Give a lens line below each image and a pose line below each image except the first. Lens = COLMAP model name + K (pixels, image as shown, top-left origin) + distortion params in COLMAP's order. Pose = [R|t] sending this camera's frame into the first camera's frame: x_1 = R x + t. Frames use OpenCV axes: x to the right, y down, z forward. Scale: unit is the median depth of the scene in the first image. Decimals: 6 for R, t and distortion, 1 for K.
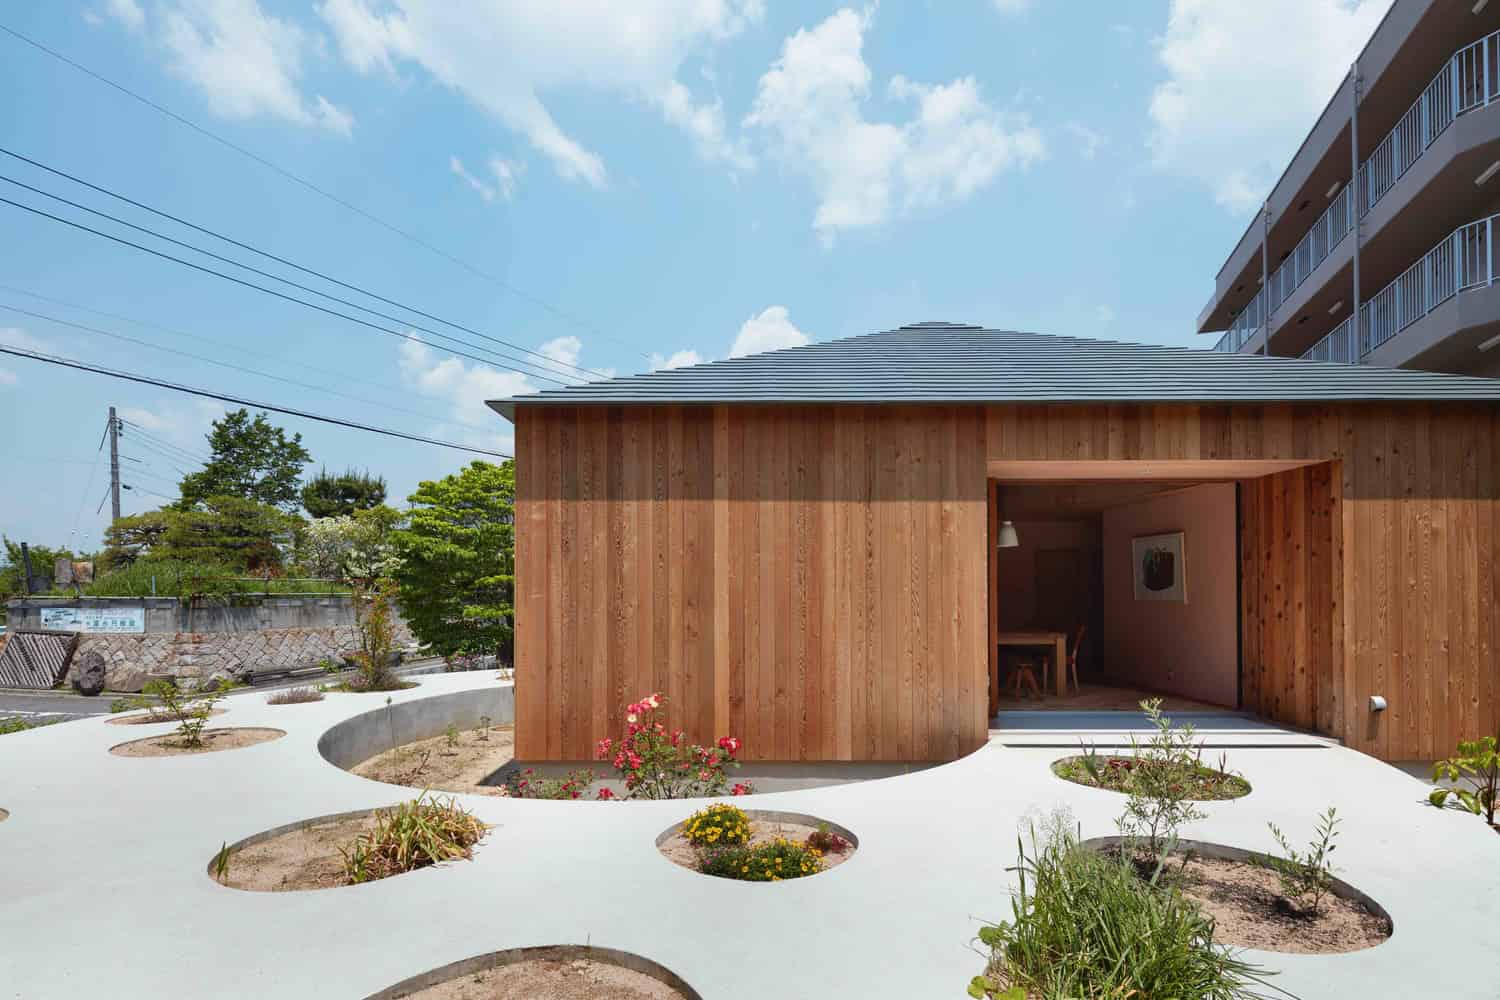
lens RADIAL K [[528.4, 0, 687.8], [0, 528.4, 576.1], [0, 0, 1]] dist [0.000044, 0.001229]
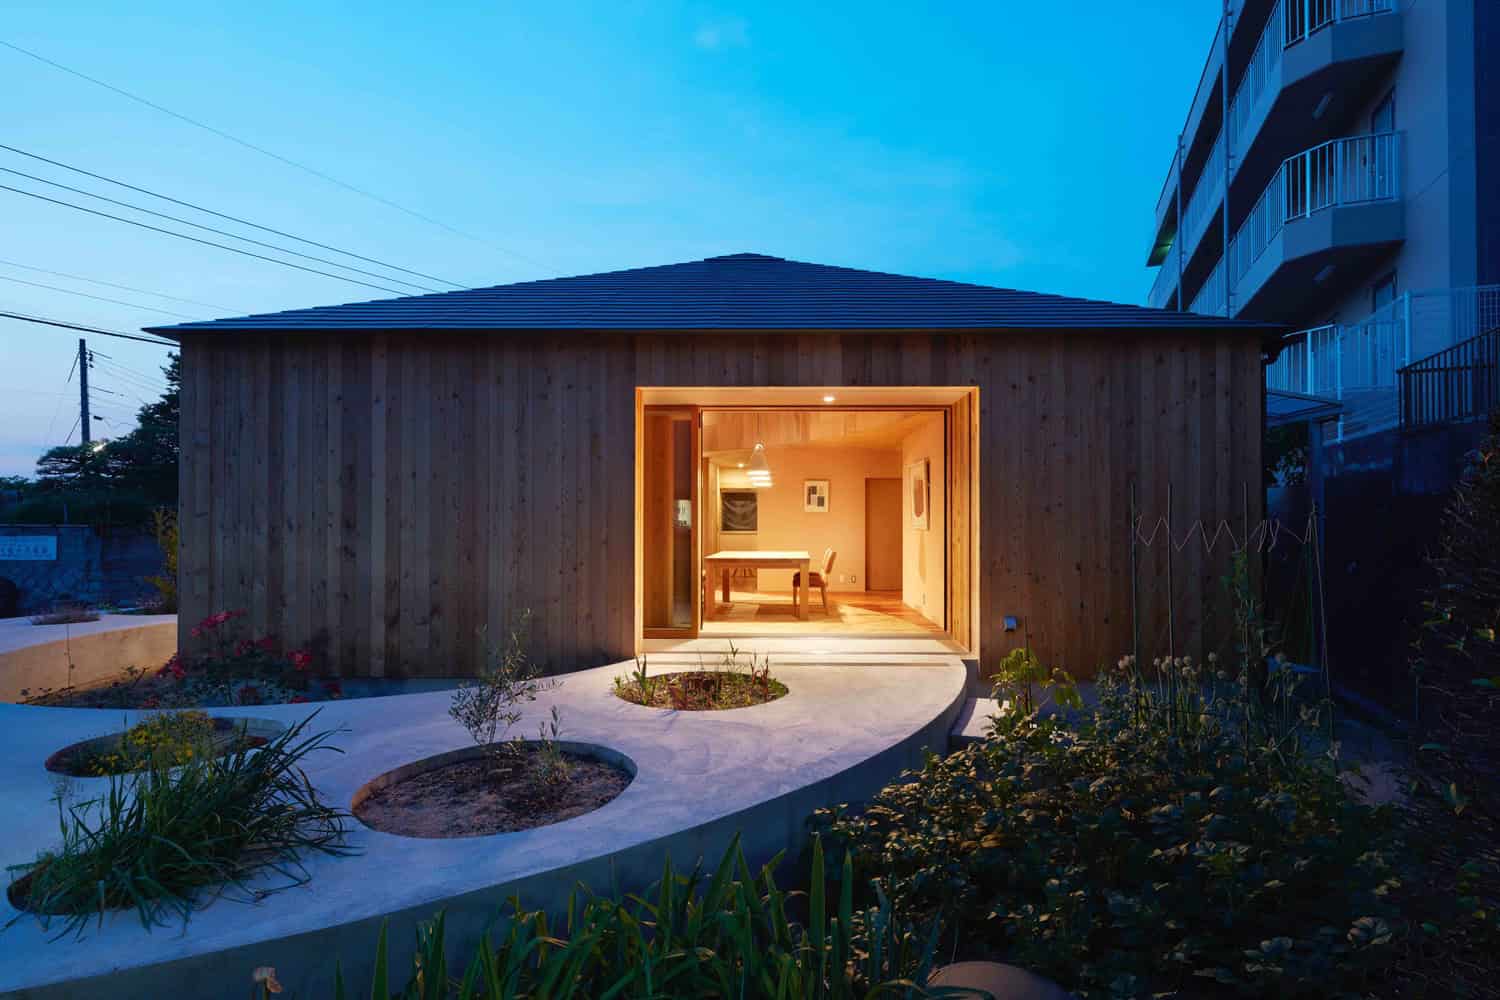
lens RADIAL K [[528.4, 0, 675.5], [0, 528.4, 505.8], [0, 0, 1]] dist [0.000044, 0.001229]
pose [[0.999973, 0.002095, -0.006981, 0.528305], [-0.002118, 0.999992, -0.003379, 0.011887], [0.006974, 0.003394, 0.999970, -0.017835]]
